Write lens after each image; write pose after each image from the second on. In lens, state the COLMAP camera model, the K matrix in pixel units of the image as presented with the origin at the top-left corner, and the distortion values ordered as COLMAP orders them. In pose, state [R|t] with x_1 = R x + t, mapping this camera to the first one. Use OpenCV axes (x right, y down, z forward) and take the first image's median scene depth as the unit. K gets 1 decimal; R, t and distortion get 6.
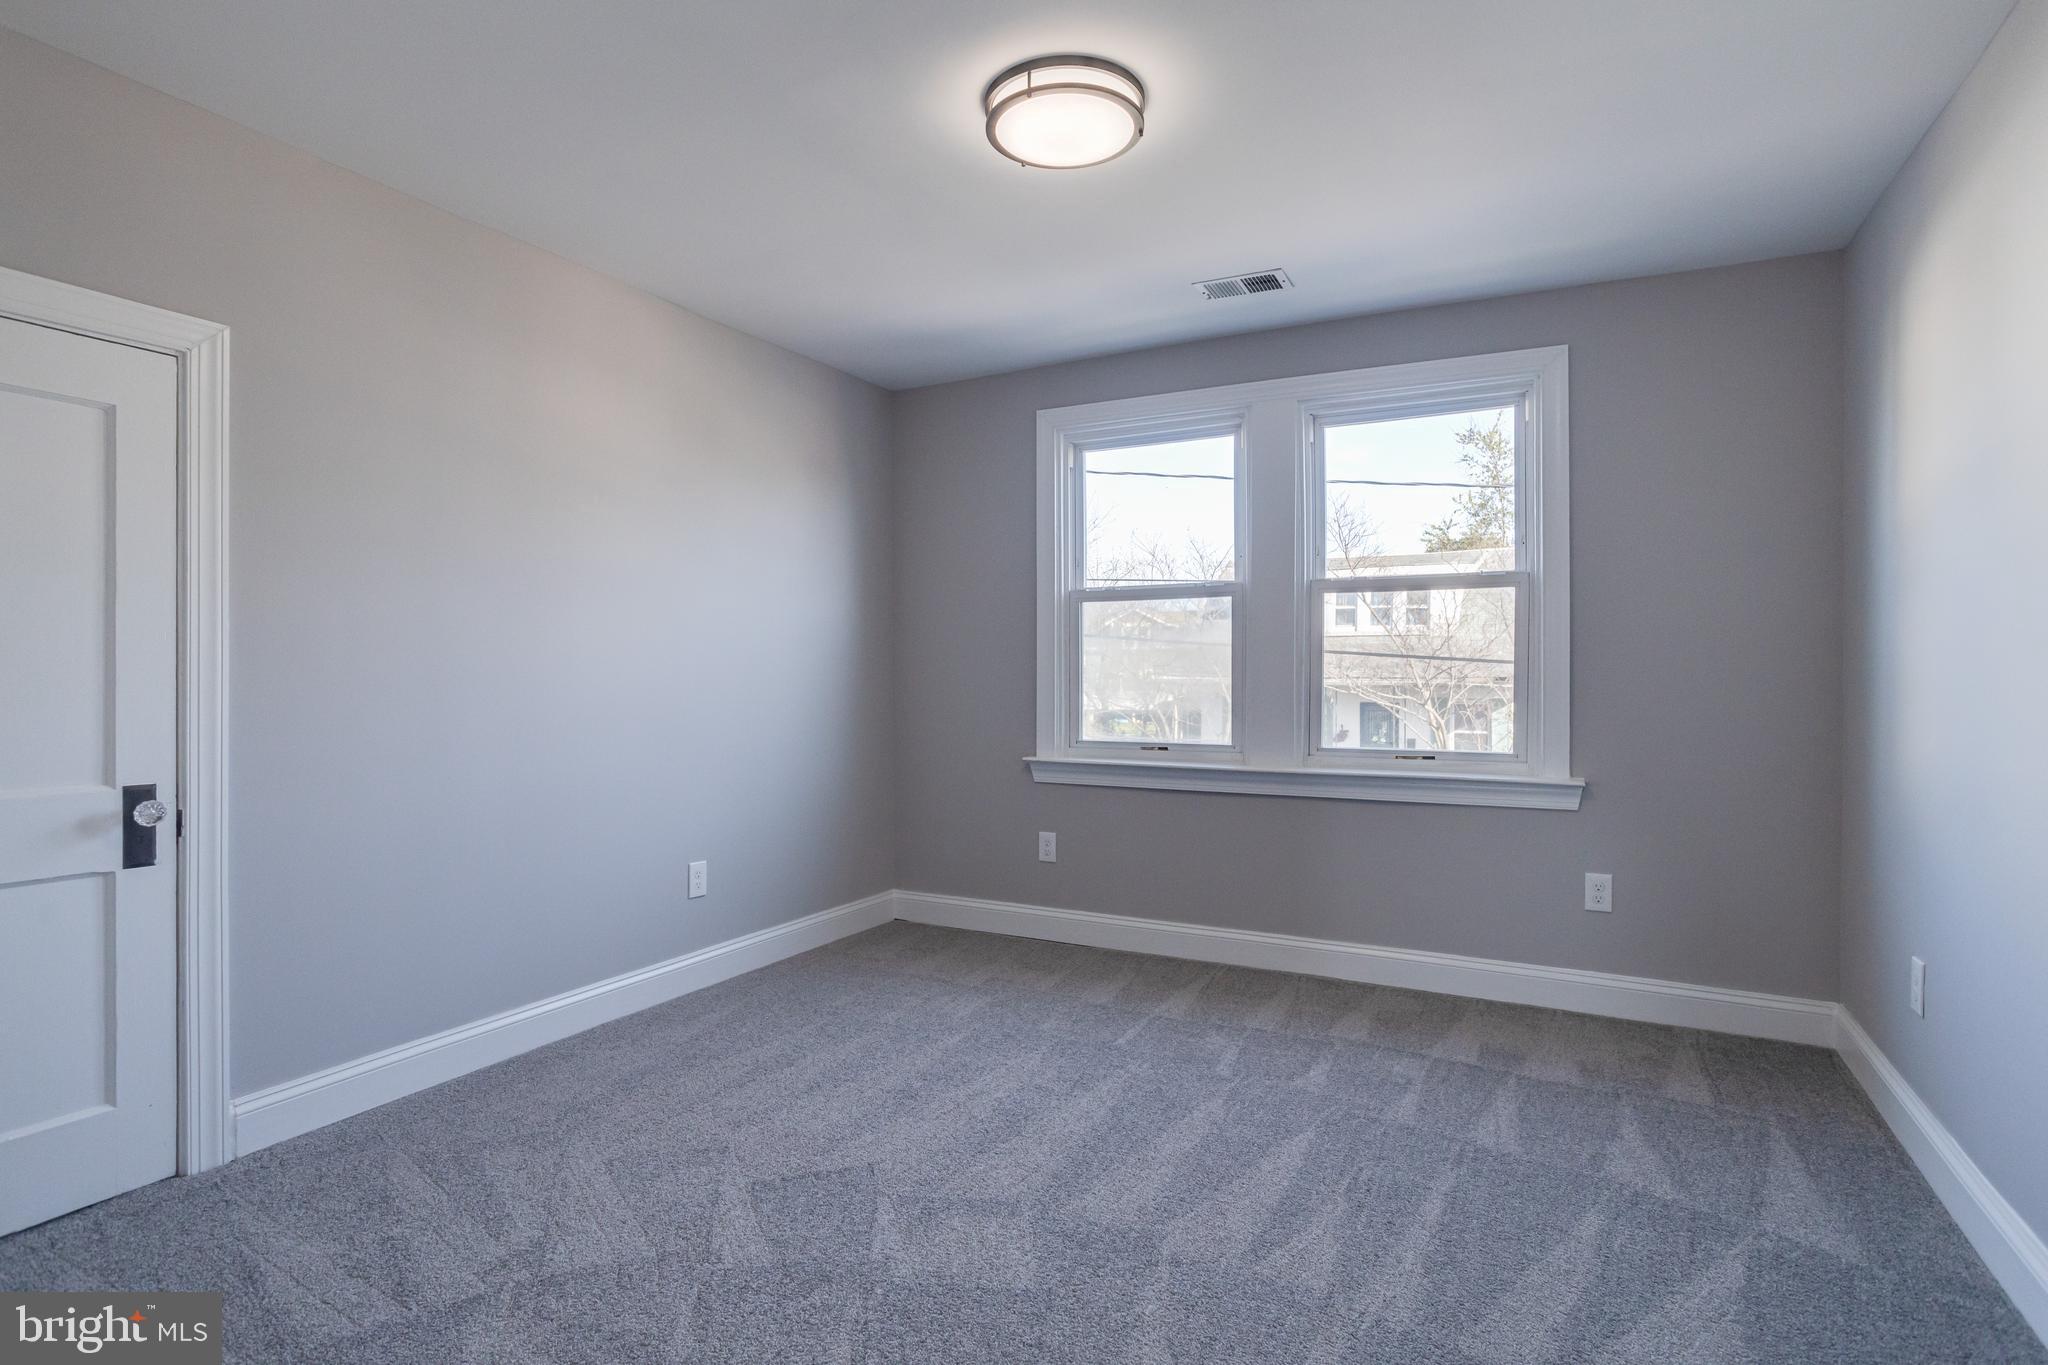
lens RADIAL K [[1028.6, 0, 1024.0], [0, 1028.6, 682.5], [0, 0, 1]] dist [-0.039128, 0.024728]
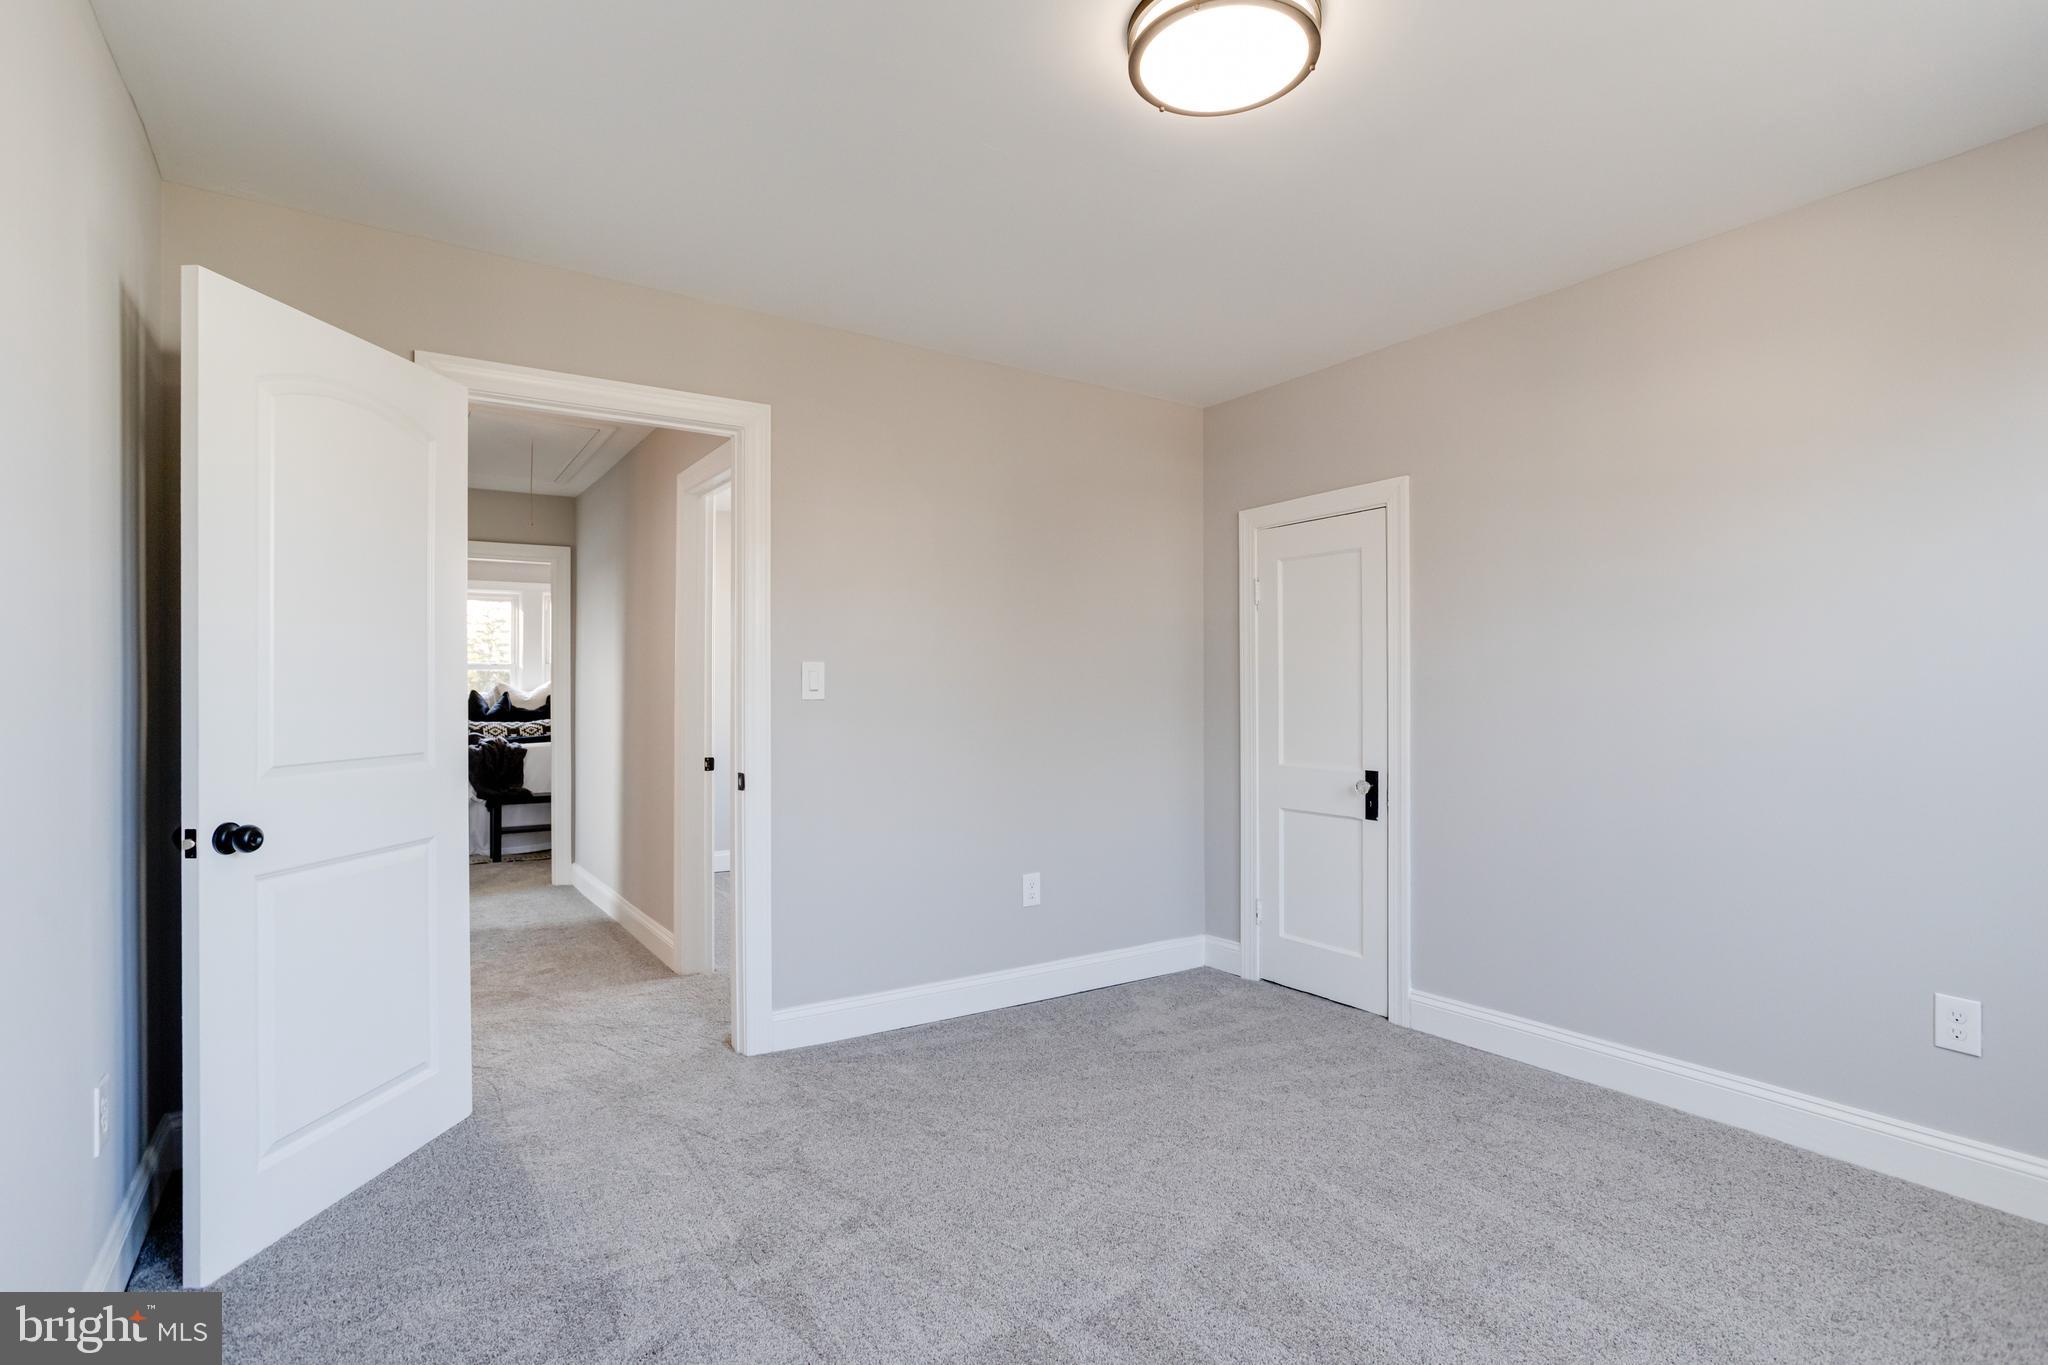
lens RADIAL K [[1028.6, 0, 1024.0], [0, 1028.6, 682.5], [0, 0, 1]] dist [-0.039128, 0.024728]
pose [[-0.463343, -0.003184, -0.886173, 0.558905], [-0.005233, 0.999986, -0.000857, -0.024448], [0.886163, 0.004241, -0.463353, 0.807753]]
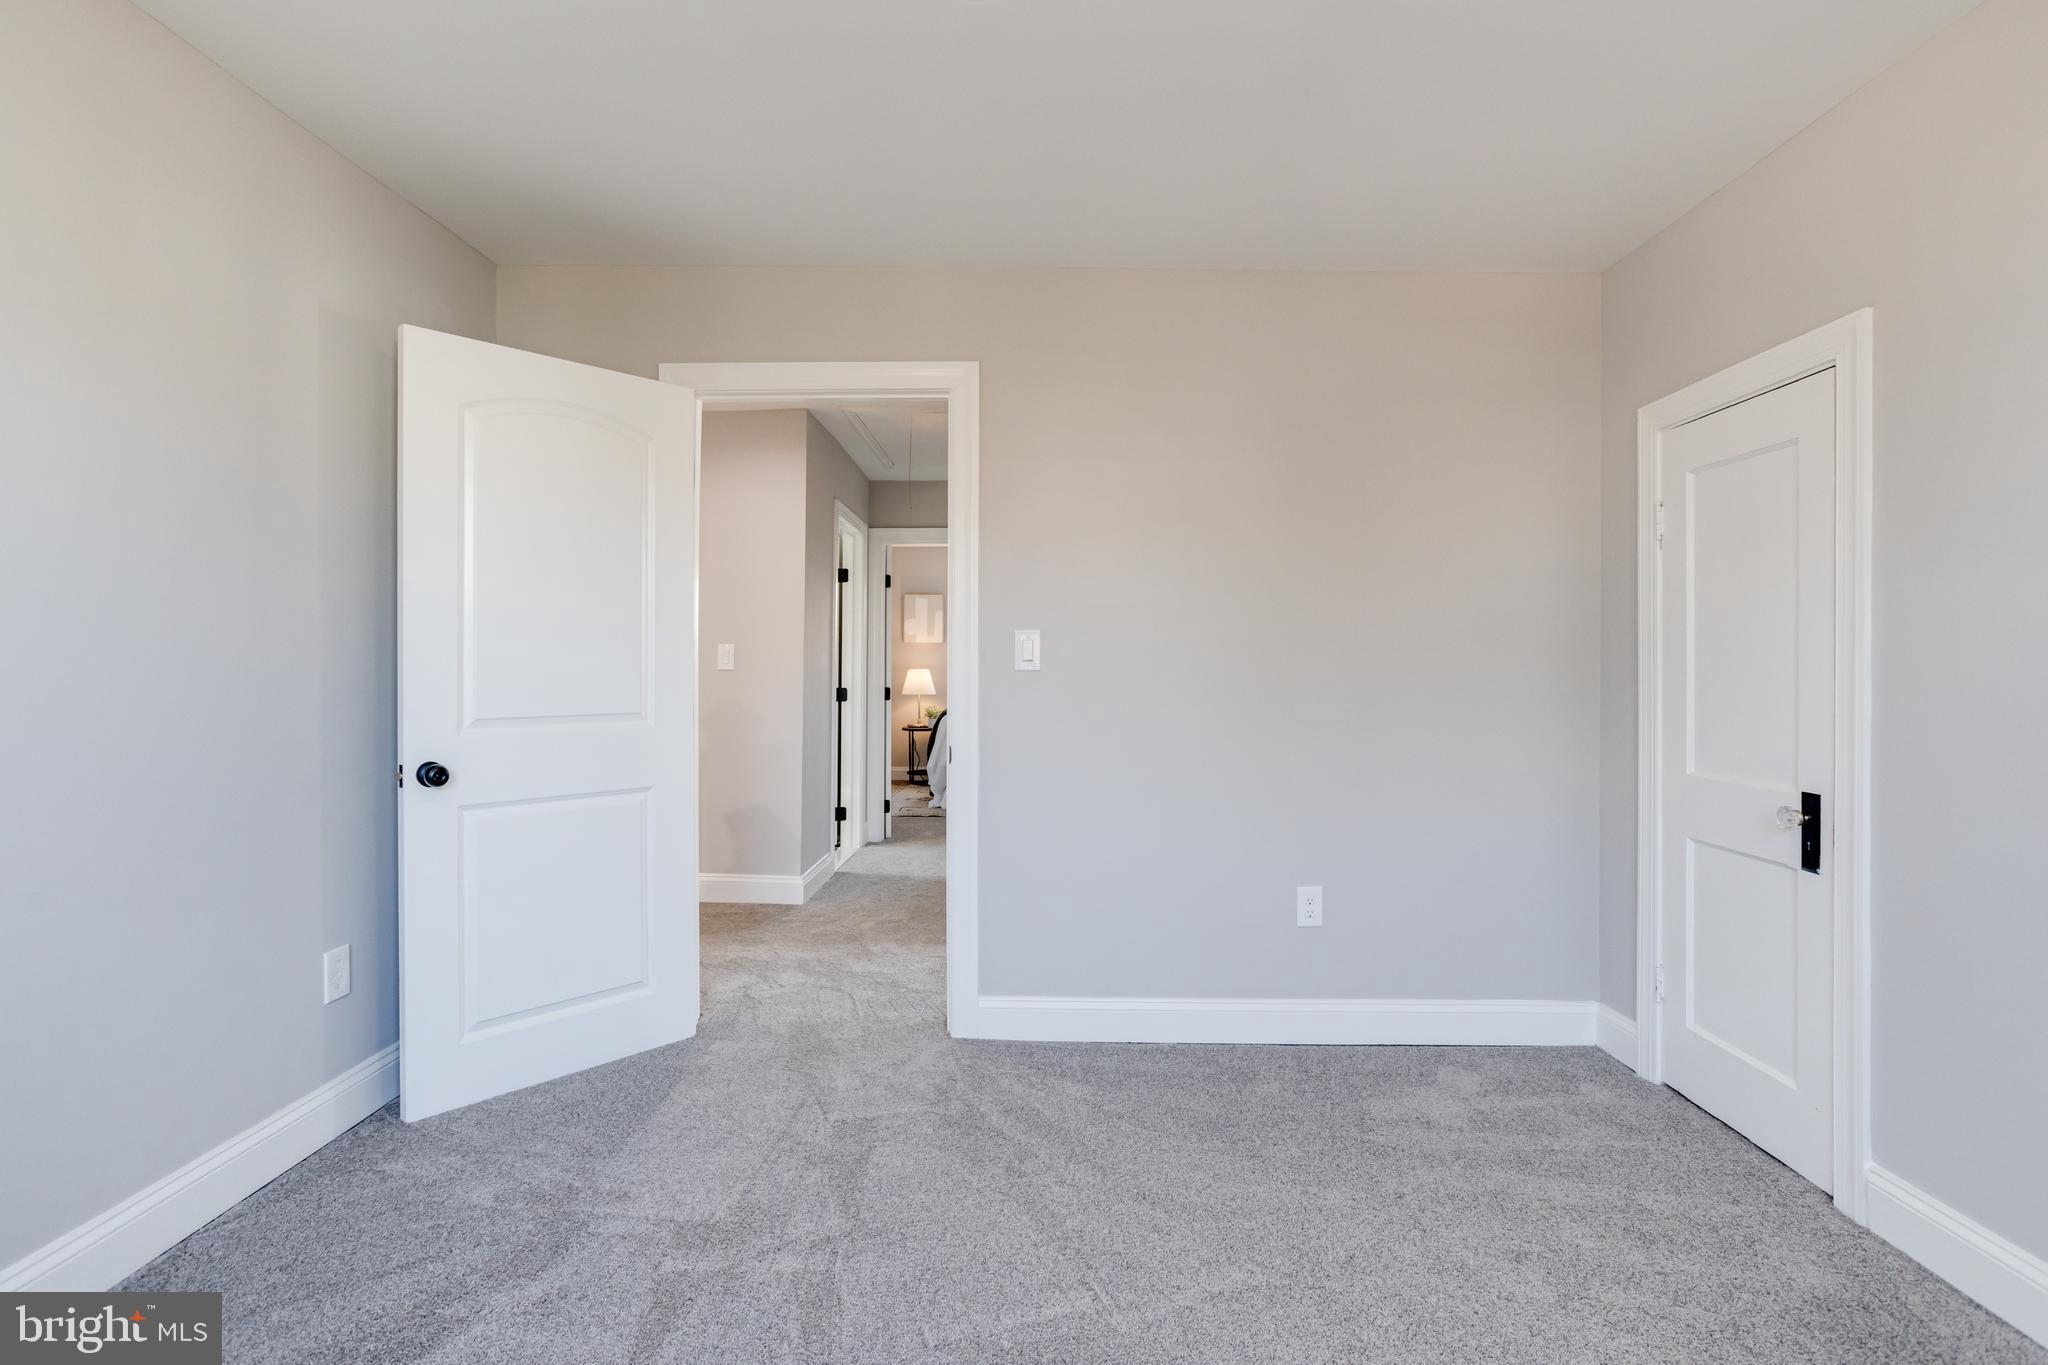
lens RADIAL K [[1020.0, 0, 1017.9], [0, 1020.0, 657.4], [0, 0, 1]] dist [-0.036388, 0.022358]
pose [[-0.889423, -0.003719, -0.457070, 0.203678], [-0.005655, 0.999980, 0.002868, -0.022087], [0.457050, 0.005136, -0.889426, 0.980700]]
